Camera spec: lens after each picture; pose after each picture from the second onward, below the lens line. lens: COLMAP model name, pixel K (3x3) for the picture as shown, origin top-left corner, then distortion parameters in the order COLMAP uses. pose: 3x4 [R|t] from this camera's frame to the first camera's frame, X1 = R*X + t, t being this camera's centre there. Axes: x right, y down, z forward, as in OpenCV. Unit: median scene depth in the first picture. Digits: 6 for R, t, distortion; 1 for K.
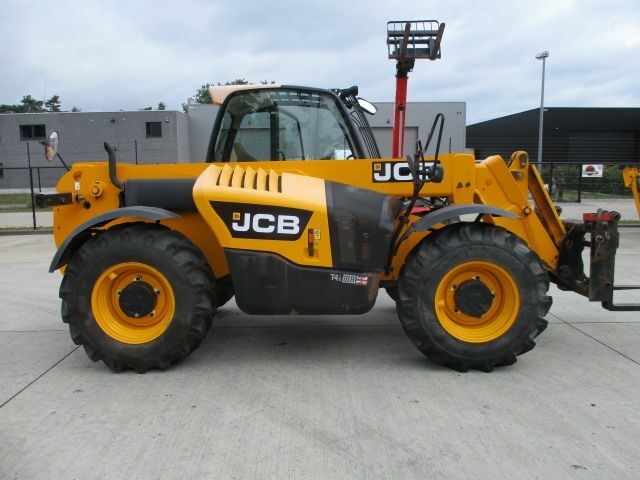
lens RADIAL K [[534.6, 0, 319.7], [0, 534.6, 245.9], [0, 0, 1]] dist [-0.039662, -0.005328]
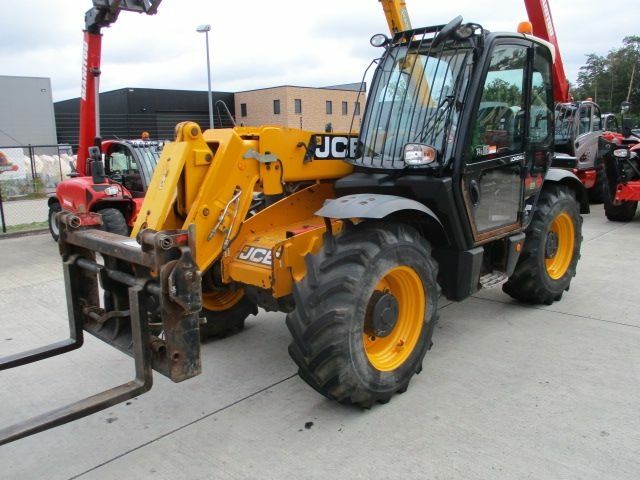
lens RADIAL K [[534.6, 0, 318.3], [0, 534.6, 238.9], [0, 0, 1]] dist [-0.039662, -0.005328]
pose [[0.708301, -0.136625, 0.692563, -0.493616], [0.122444, 0.989999, 0.070075, -0.079122], [-0.695210, 0.035166, 0.717946, 0.574137]]
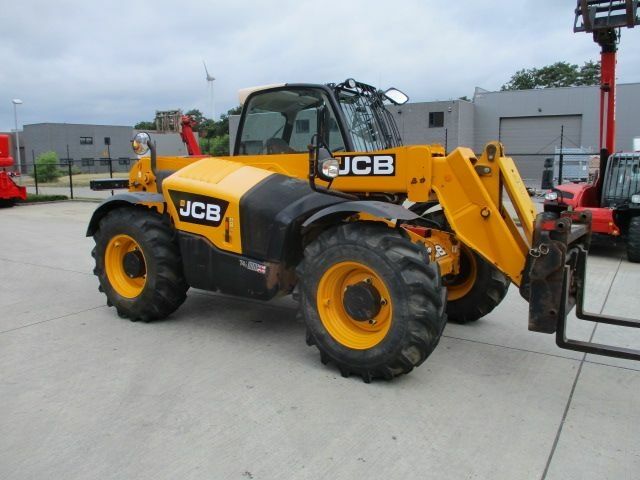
lens RADIAL K [[534.6, 0, 324.8], [0, 534.6, 246.5], [0, 0, 1]] dist [-0.039662, -0.005328]
pose [[0.835417, 0.089765, -0.542237, 0.752366], [-0.077970, 0.995951, 0.044748, -0.036489], [0.544059, 0.004896, 0.839033, 0.176973]]
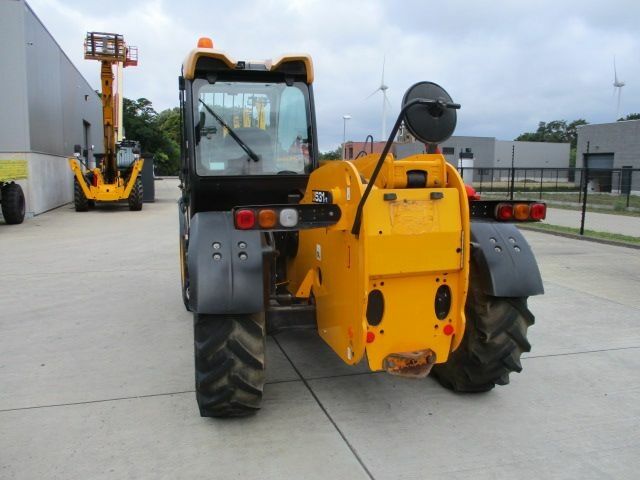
lens RADIAL K [[534.6, 0, 321.2], [0, 534.6, 240.2], [0, 0, 1]] dist [-0.039662, -0.005328]
pose [[0.268319, 0.131220, -0.954351, 1.350583], [-0.145998, 0.984775, 0.094355, -0.121218], [0.952203, 0.114016, 0.283391, 0.960639]]
